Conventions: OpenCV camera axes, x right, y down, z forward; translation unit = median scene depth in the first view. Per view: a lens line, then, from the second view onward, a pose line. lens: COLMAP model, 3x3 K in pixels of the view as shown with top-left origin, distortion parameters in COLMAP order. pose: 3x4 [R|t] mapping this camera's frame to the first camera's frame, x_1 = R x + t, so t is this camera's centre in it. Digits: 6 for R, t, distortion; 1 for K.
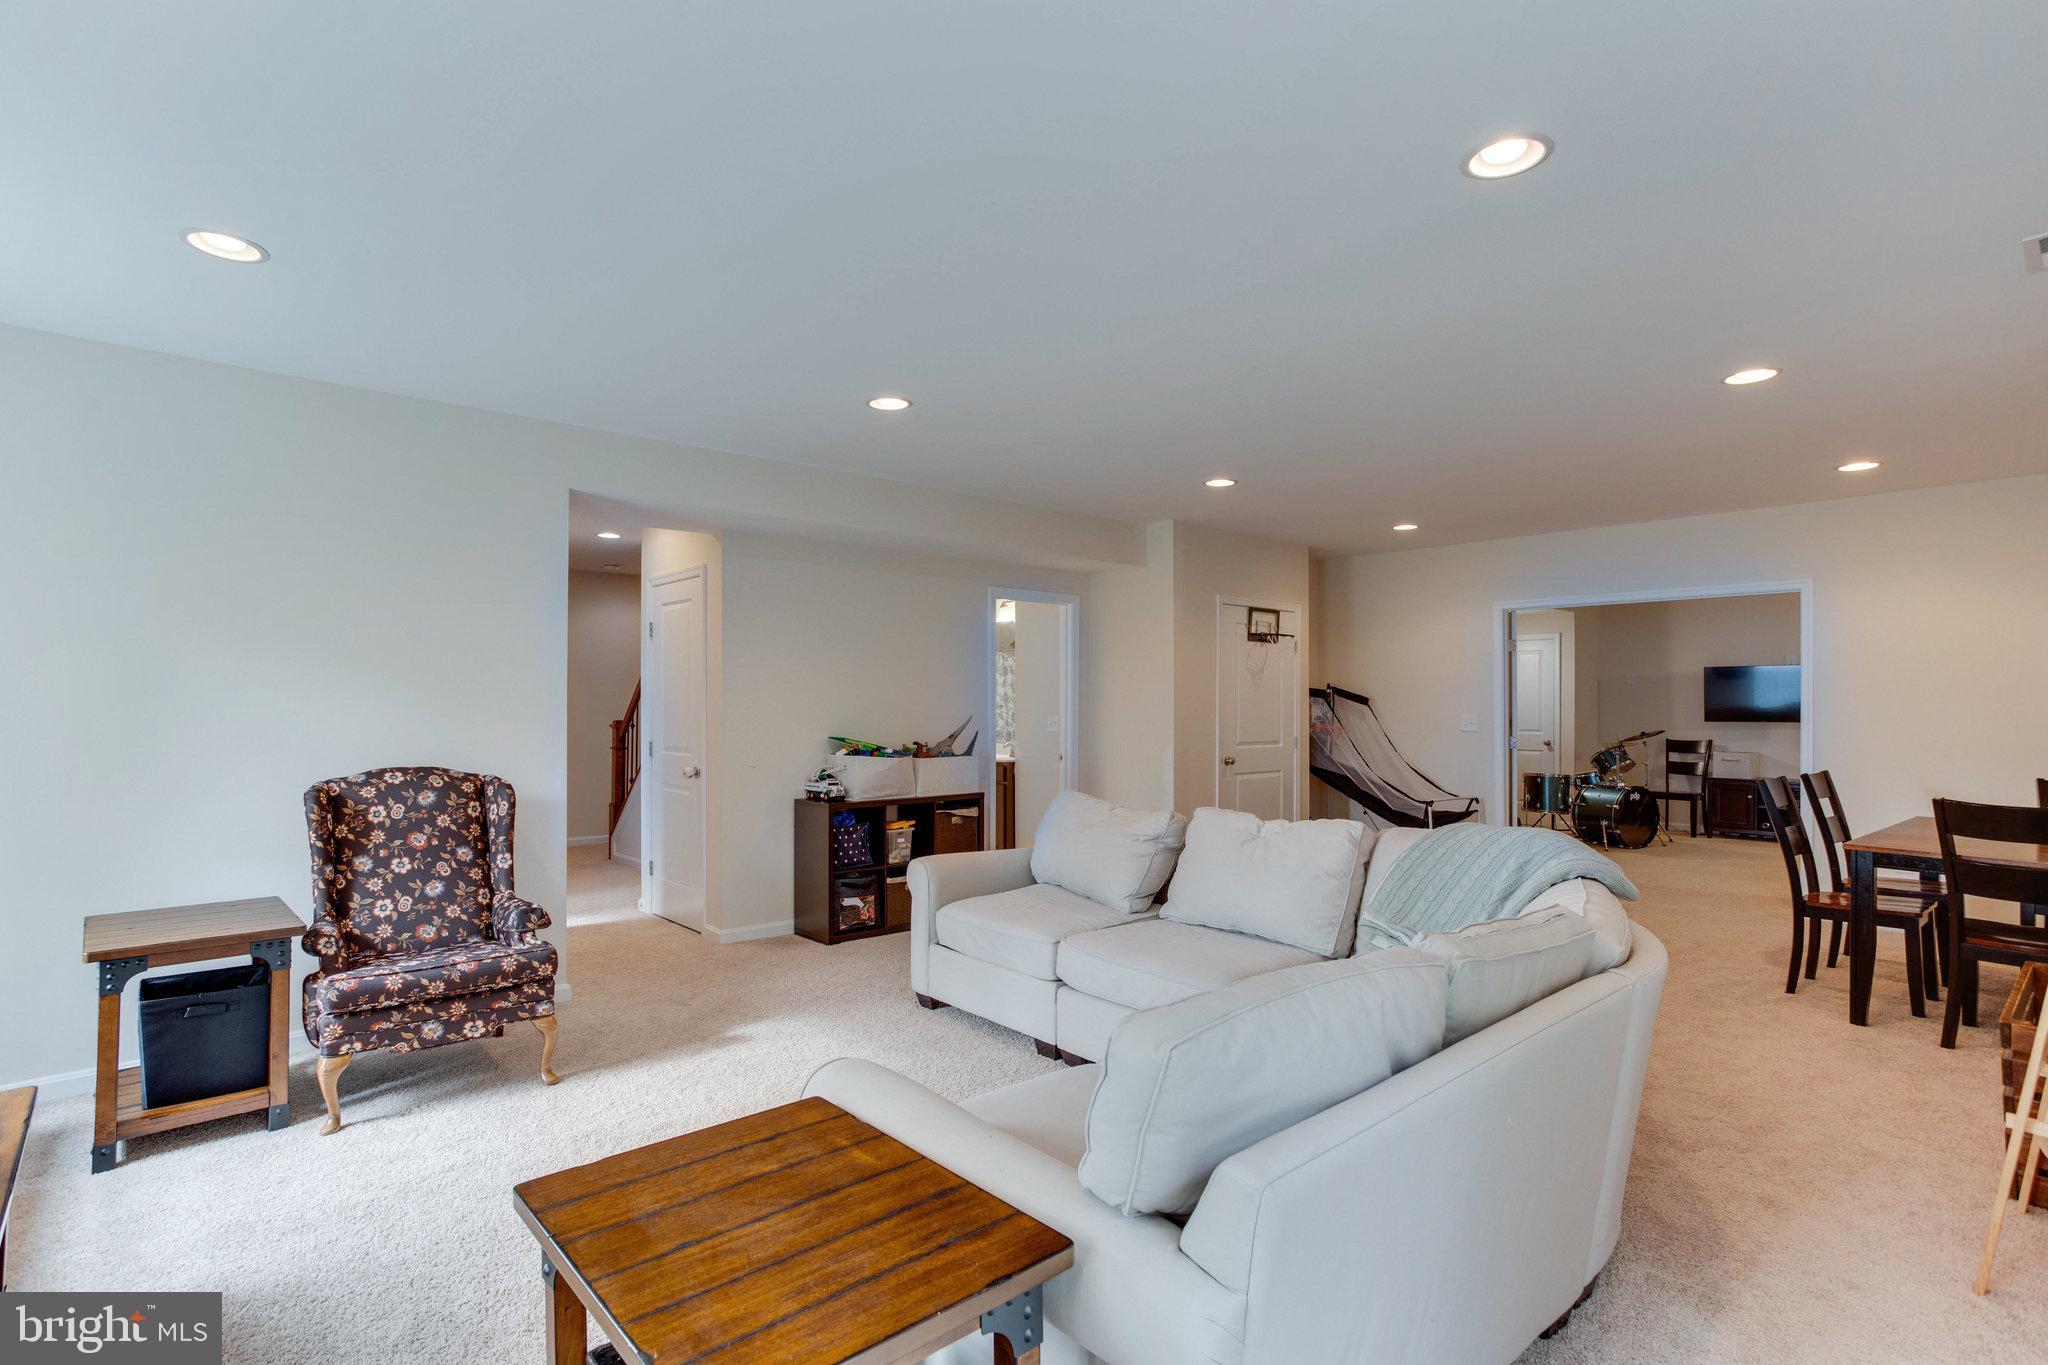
lens RADIAL K [[1008.6, 0, 1025.6], [0, 1008.6, 672.2], [0, 0, 1]] dist [-0.076050, 0.055088]
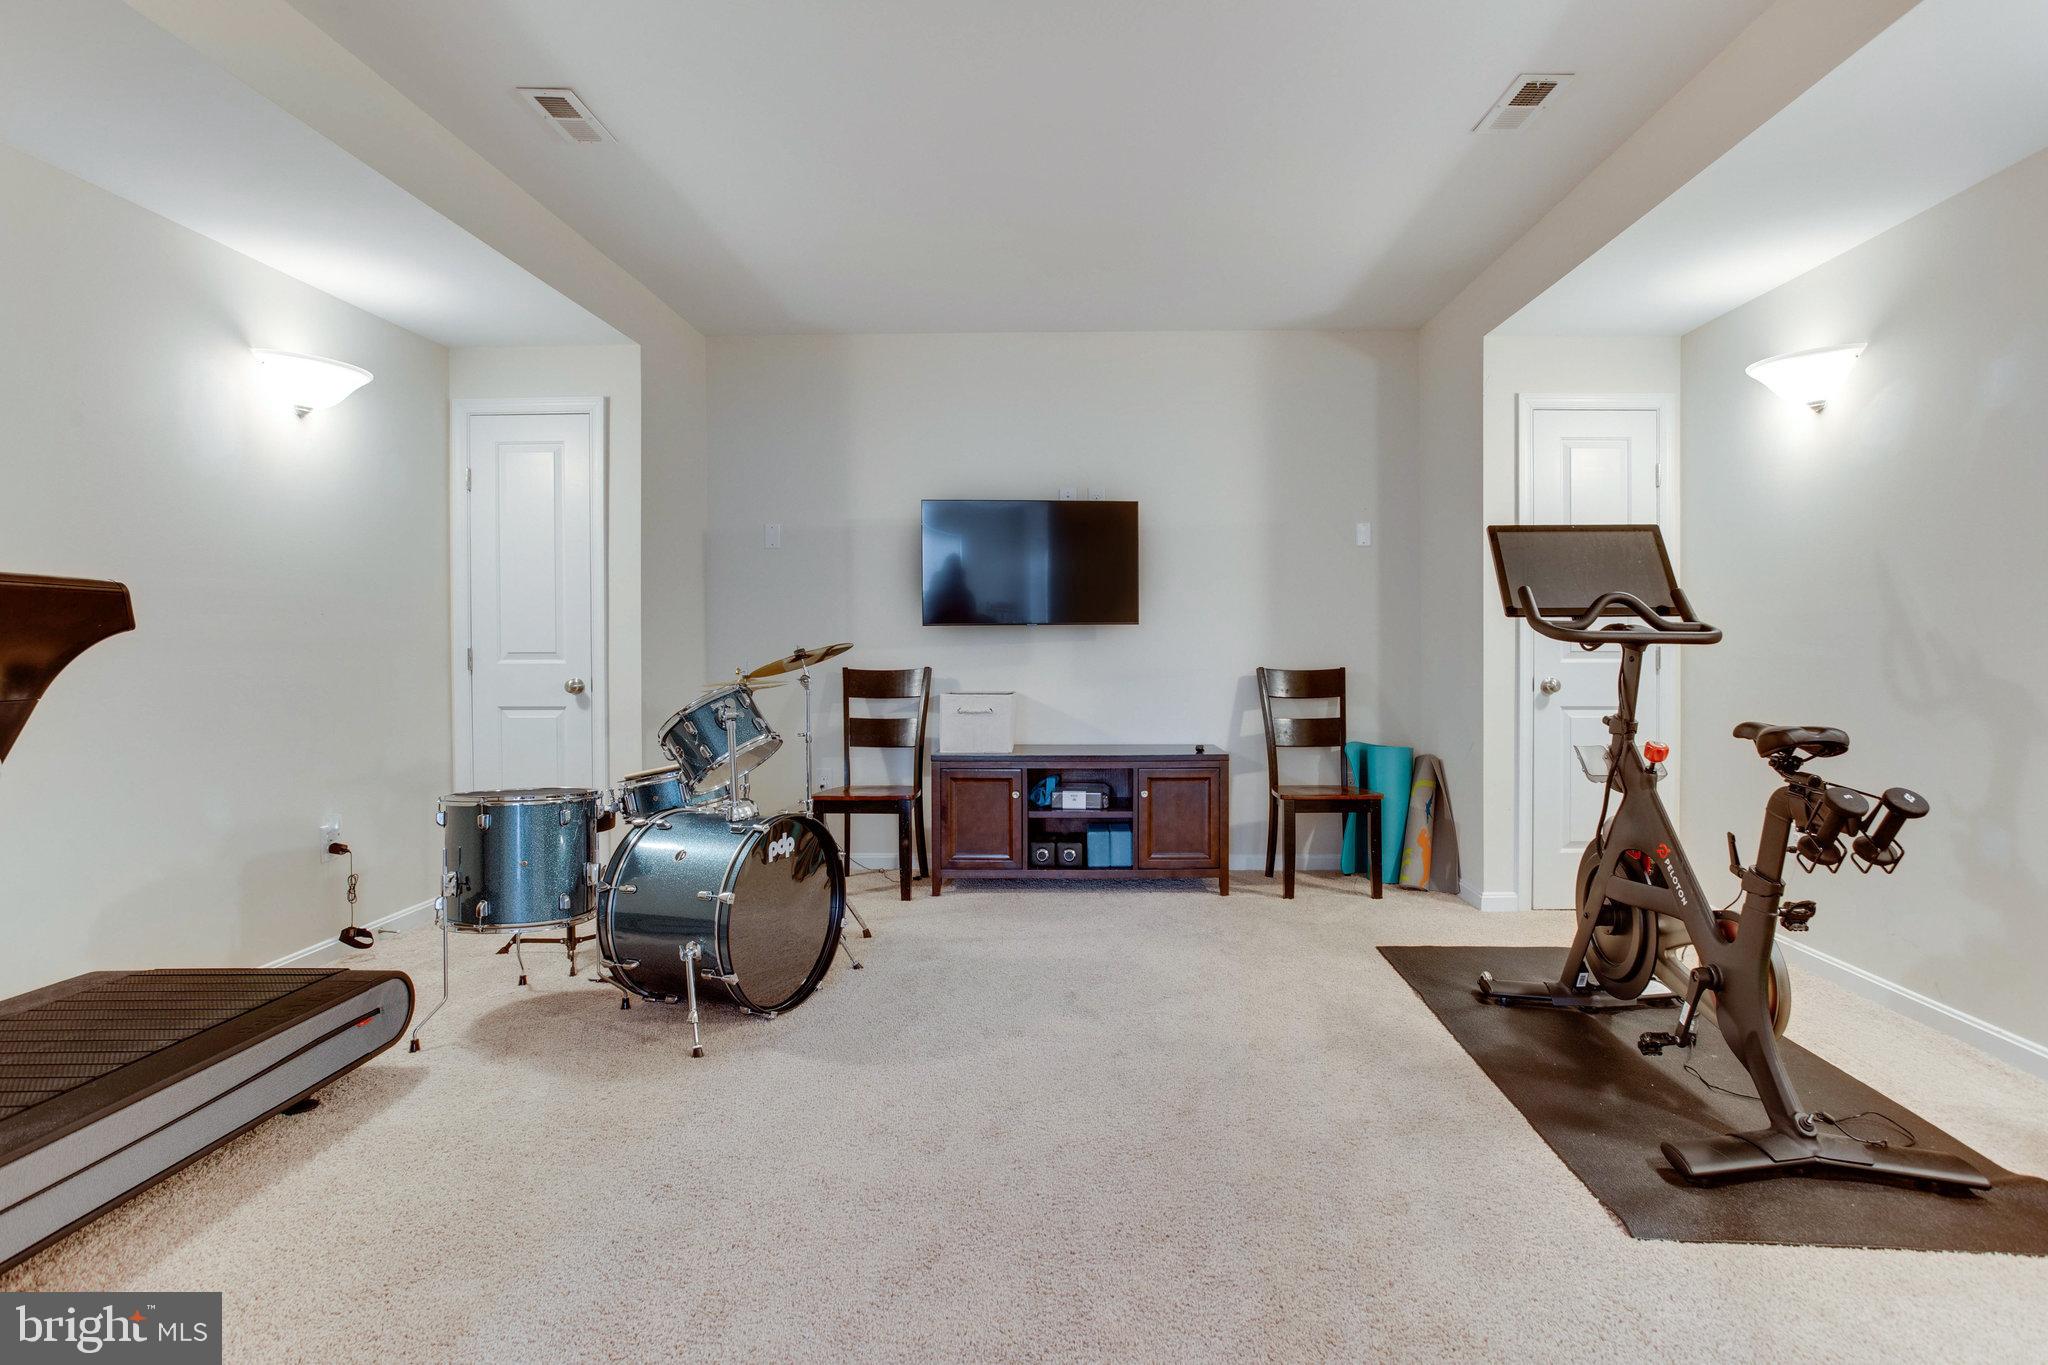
lens RADIAL K [[1008.6, 0, 1025.6], [0, 1008.6, 672.2], [0, 0, 1]] dist [-0.076050, 0.055088]
pose [[0.701979, -0.030525, 0.711543, 0.413291], [-0.014134, 0.998287, 0.056770, 0.046052], [-0.712057, -0.049908, 0.700345, 0.669854]]
